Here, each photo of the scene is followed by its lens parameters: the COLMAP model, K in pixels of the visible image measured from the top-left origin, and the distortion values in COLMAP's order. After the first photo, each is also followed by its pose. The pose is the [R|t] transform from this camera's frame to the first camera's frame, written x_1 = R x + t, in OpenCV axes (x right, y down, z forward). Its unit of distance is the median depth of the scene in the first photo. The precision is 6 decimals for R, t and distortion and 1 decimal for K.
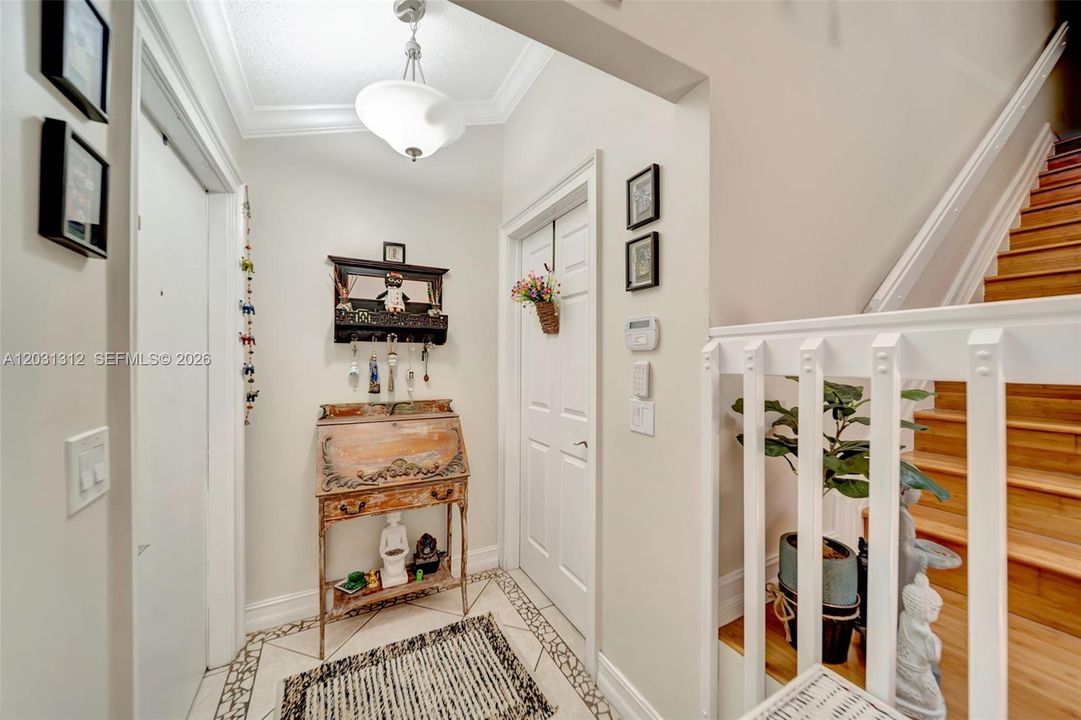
lens RADIAL K [[389.8, 0, 536.3], [0, 389.8, 358.0], [0, 0, 1]] dist [0.000165, -0.000578]
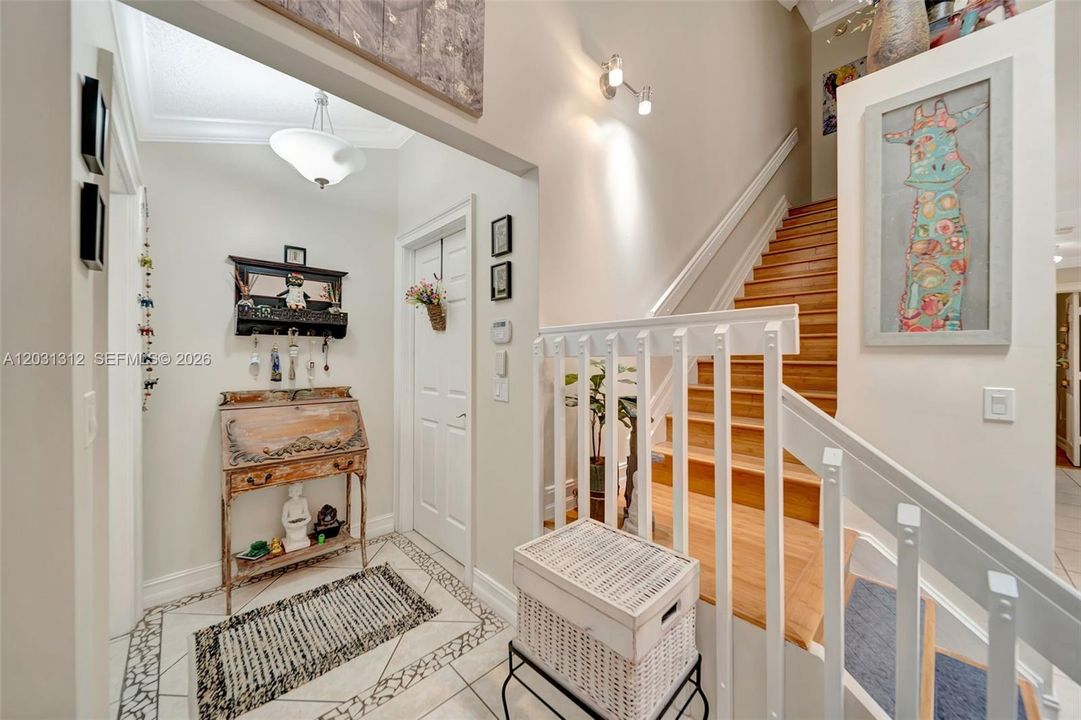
lens RADIAL K [[389.8, 0, 536.3], [0, 389.8, 358.0], [0, 0, 1]] dist [0.000165, -0.000578]
pose [[0.967669, -0.000274, 0.252223, 0.025627], [-0.000724, 0.999992, 0.003863, 0.021435], [-0.252222, -0.003921, 0.967661, -0.293519]]
